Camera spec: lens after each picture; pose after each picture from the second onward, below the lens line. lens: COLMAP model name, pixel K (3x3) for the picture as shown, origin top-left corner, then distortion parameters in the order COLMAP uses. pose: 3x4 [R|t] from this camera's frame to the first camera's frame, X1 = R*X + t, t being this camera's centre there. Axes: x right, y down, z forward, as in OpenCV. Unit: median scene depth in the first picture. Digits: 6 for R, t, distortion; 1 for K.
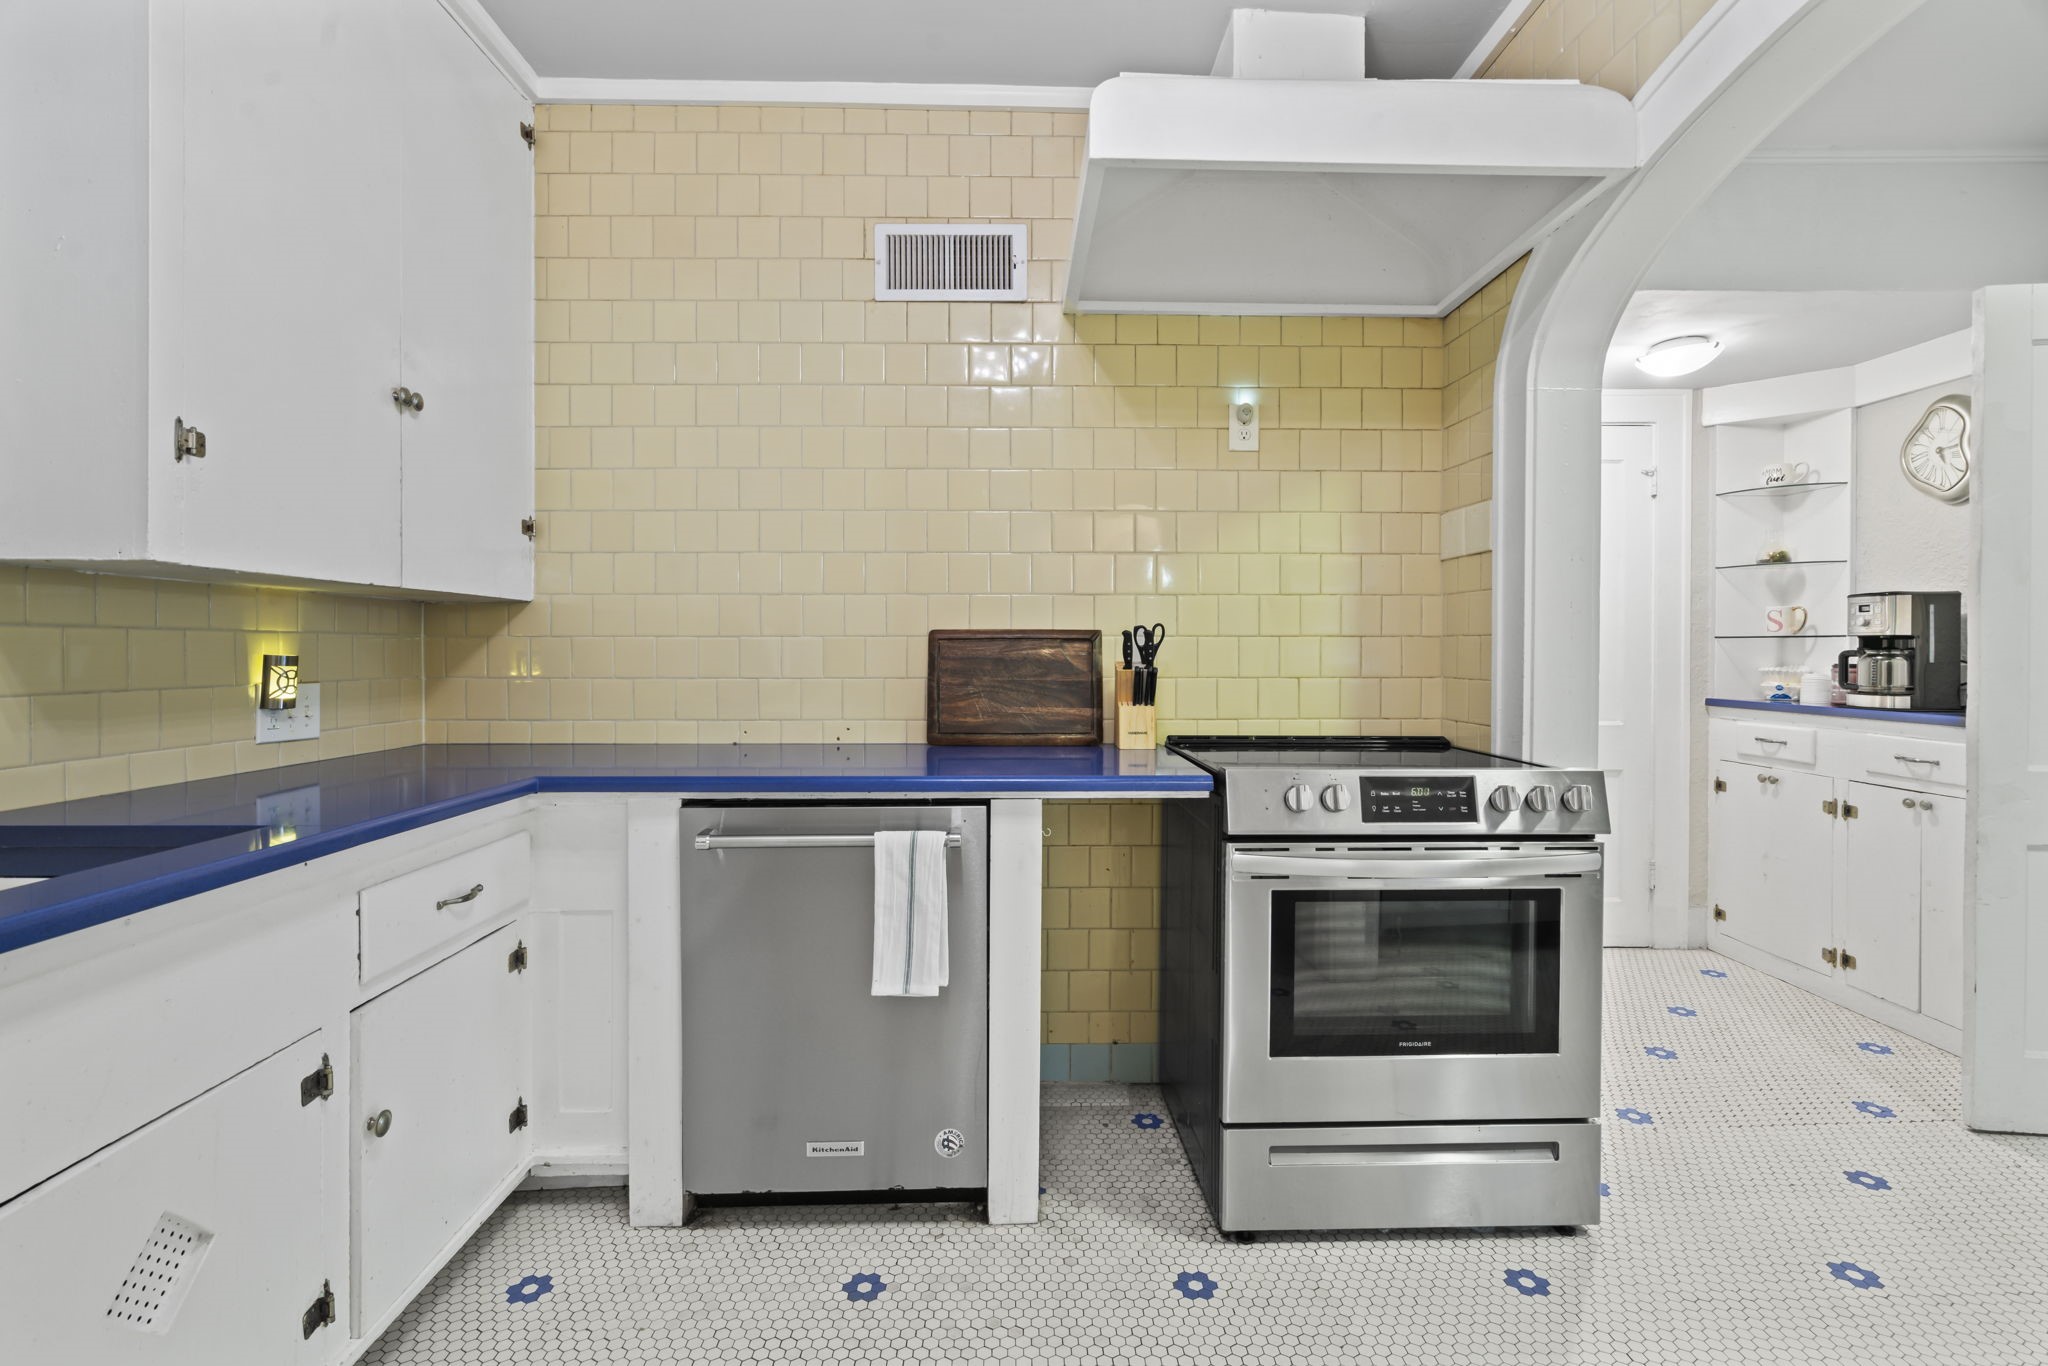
lens RADIAL K [[935.1, 0, 1026.7], [0, 935.1, 659.9], [0, 0, 1]] dist [-0.008097, 0.006124]
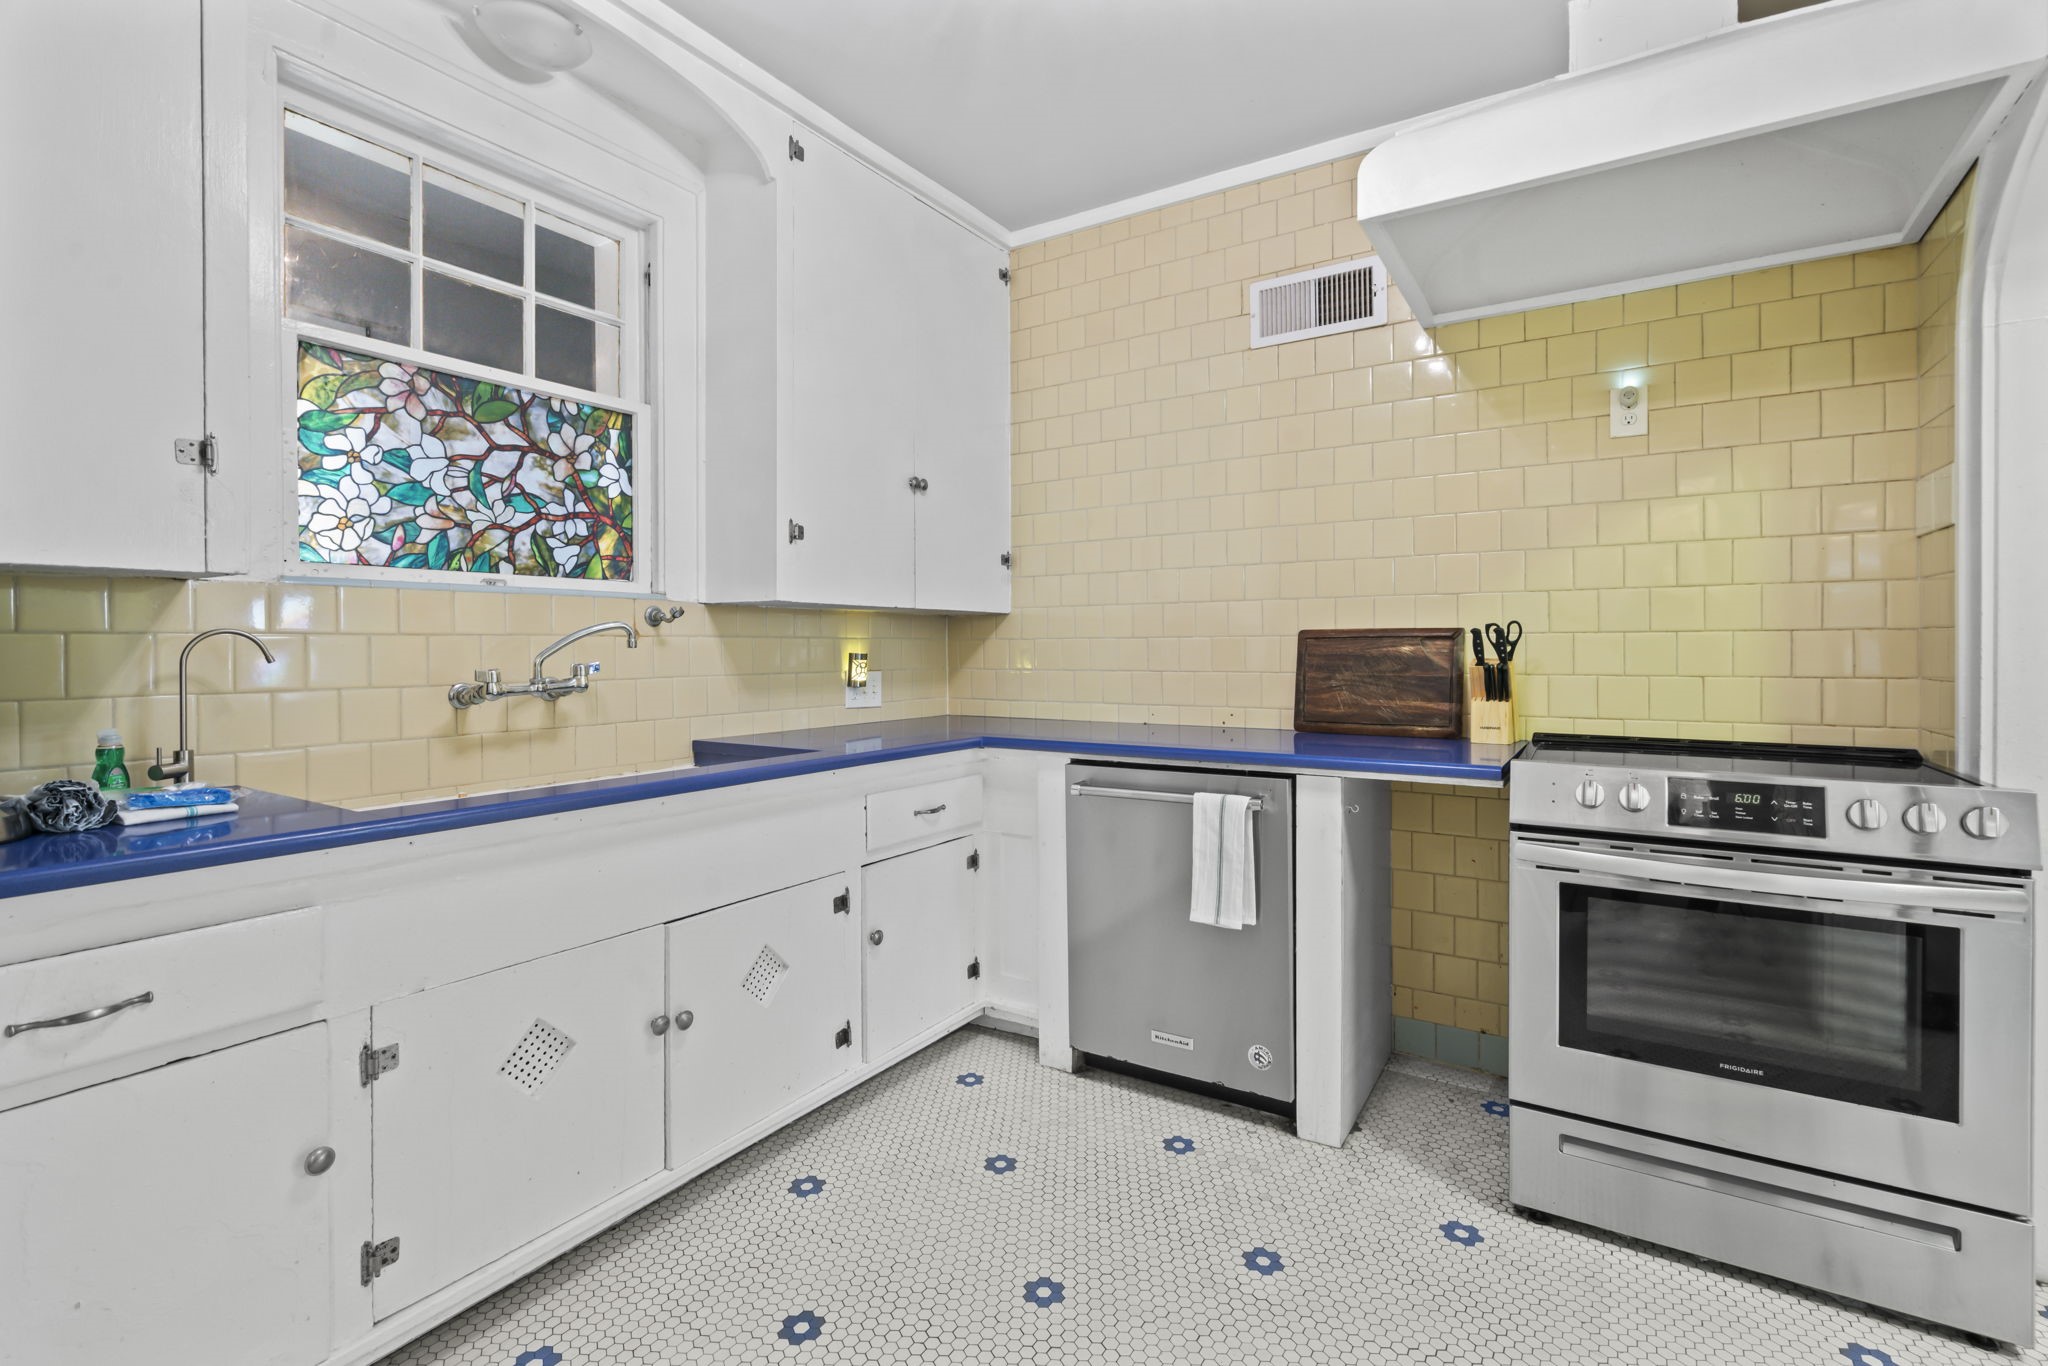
lens RADIAL K [[935.1, 0, 1026.7], [0, 935.1, 659.9], [0, 0, 1]] dist [-0.008097, 0.006124]
pose [[0.830743, 0.003109, -0.556647, 0.328359], [-0.001467, 0.999993, 0.003396, 0.000881], [0.556654, -0.002004, 0.830742, -0.163824]]
